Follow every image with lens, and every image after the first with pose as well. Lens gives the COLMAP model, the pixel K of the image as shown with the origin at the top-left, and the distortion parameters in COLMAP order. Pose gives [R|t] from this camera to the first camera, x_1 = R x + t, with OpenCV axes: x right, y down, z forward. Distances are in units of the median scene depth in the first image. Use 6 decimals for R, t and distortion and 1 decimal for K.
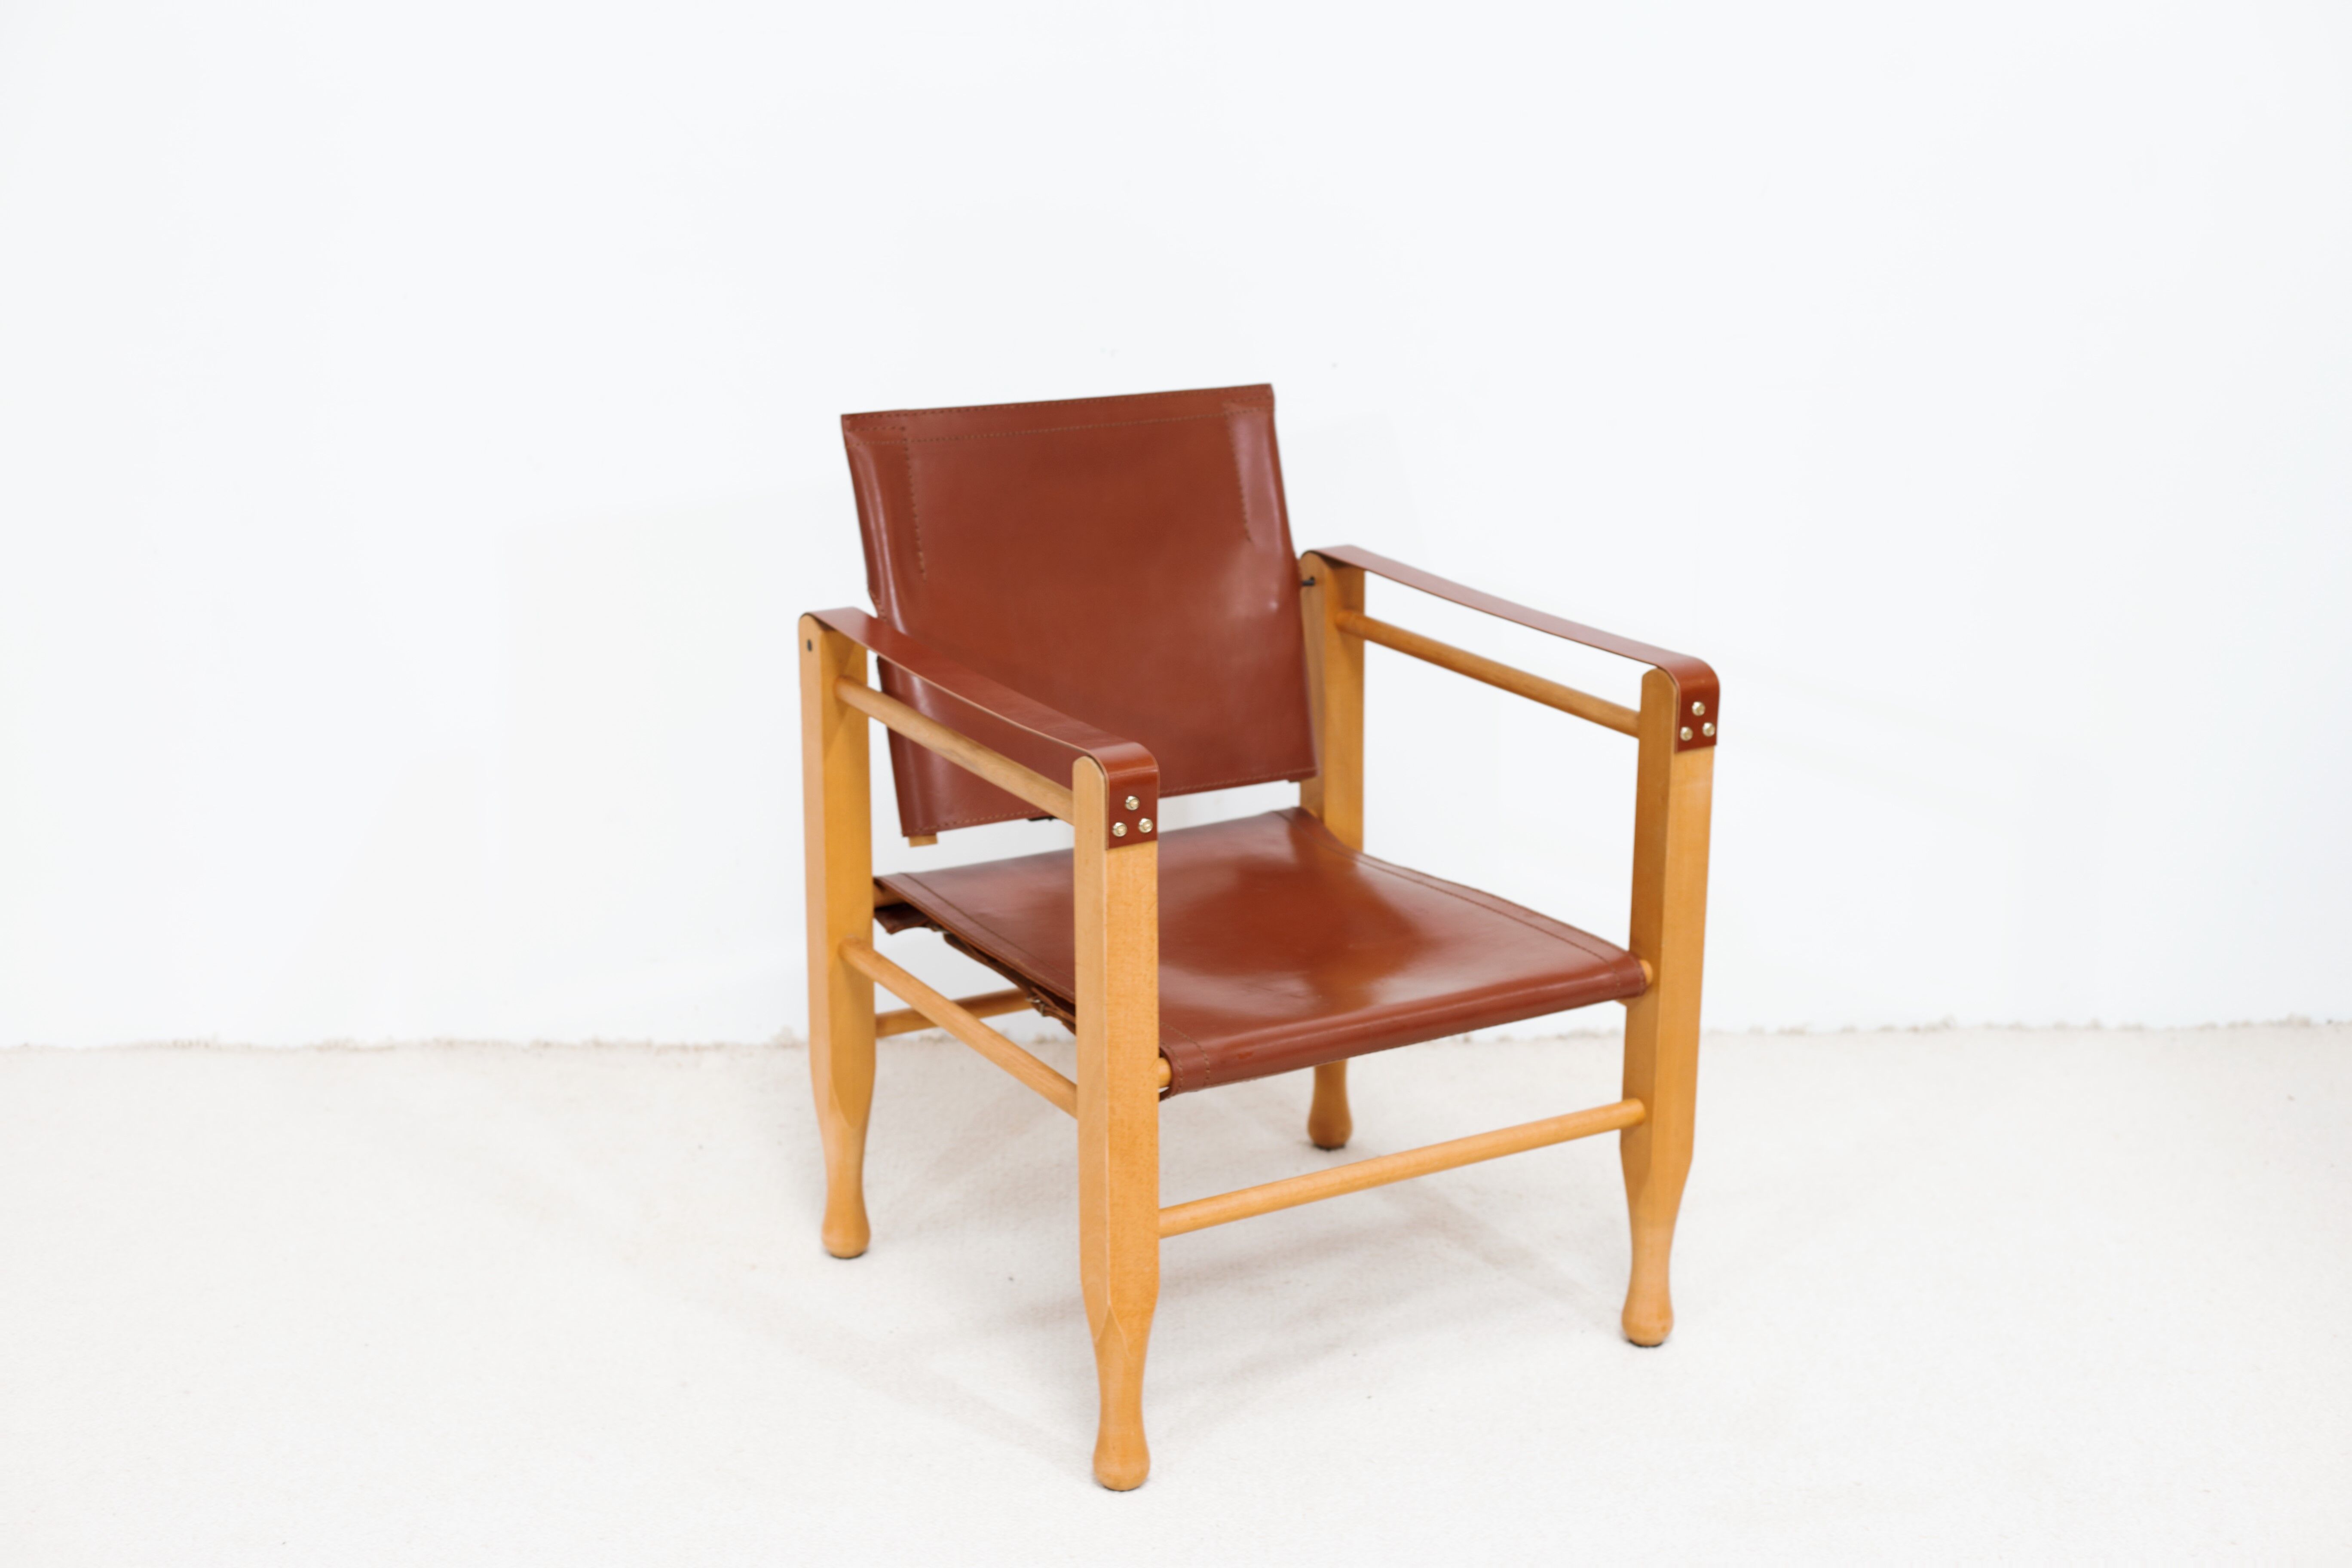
lens RADIAL K [[3329.0, 0, 1176.0], [0, 3329.0, 784.0], [0, 0, 1]] dist [-0.111457, 0.020654]
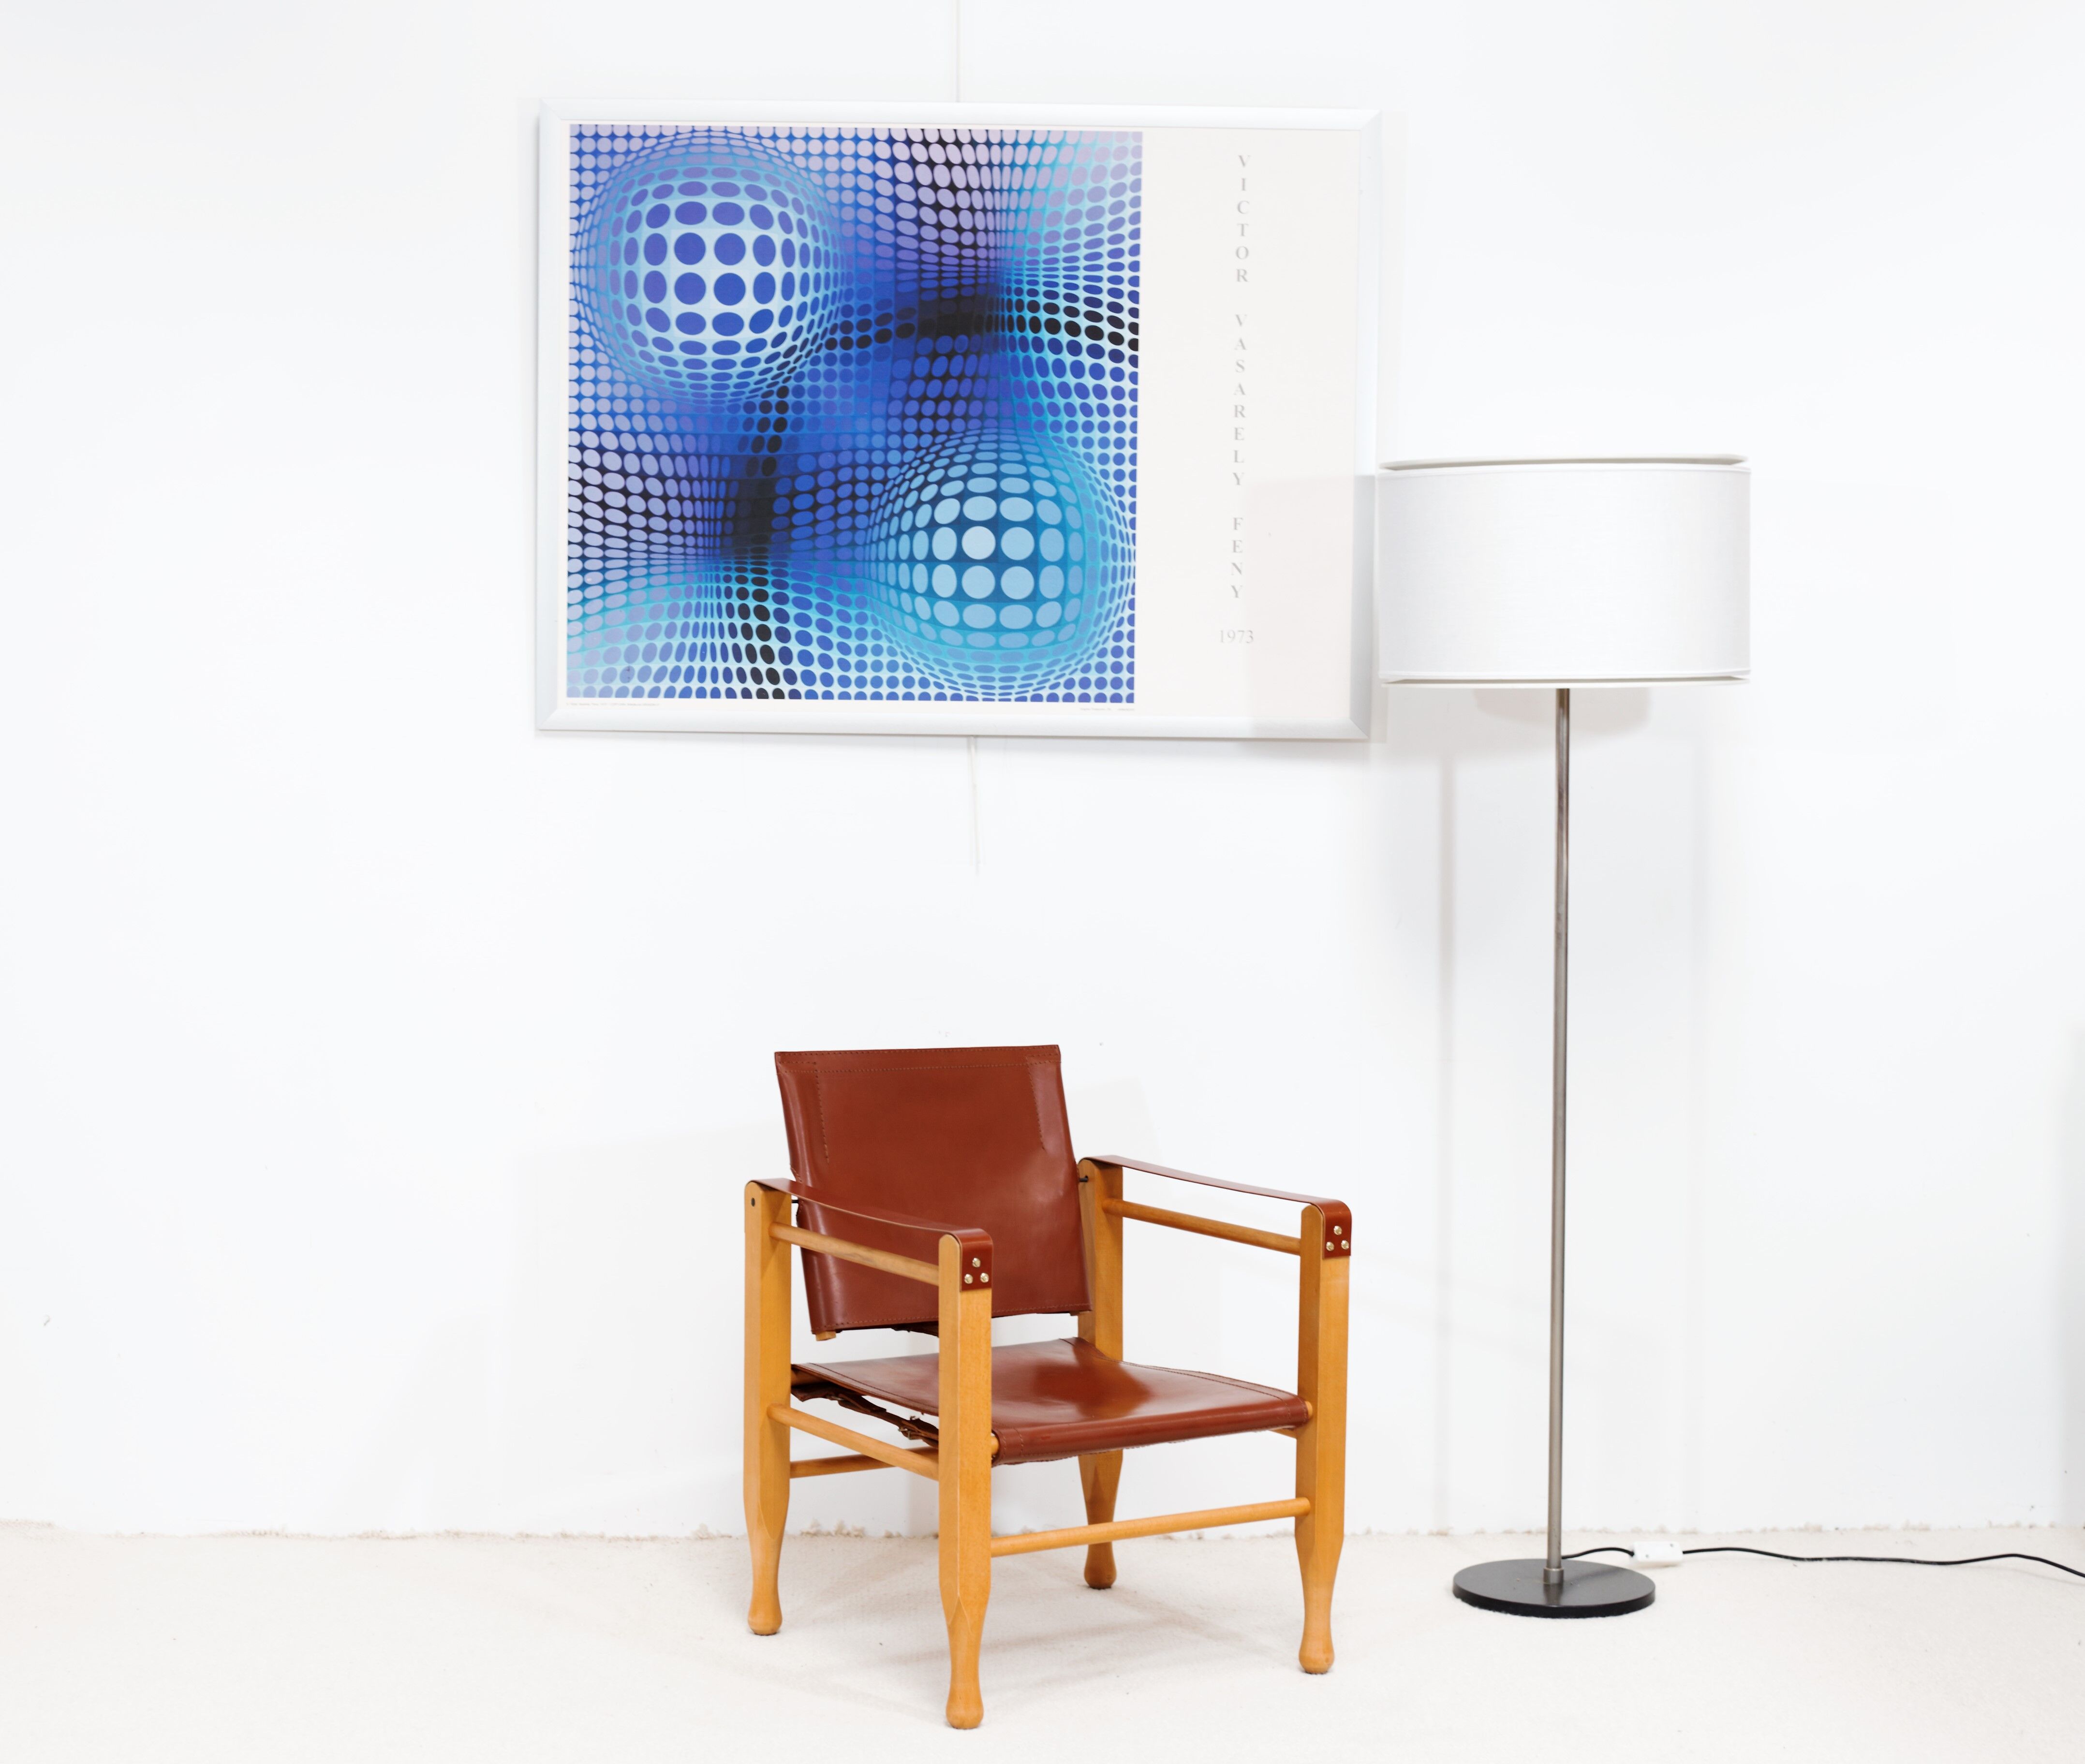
lens RADIAL K [[3757.6, 0, 1042.5], [0, 3757.6, 882.0], [0, 0, 1]] dist [-0.224409, -0.001901]
pose [[0.999511, 0.005540, 0.030779, -0.031779], [0.001672, 0.973313, -0.229477, 0.202463], [-0.031229, 0.229416, 0.972827, -0.672345]]
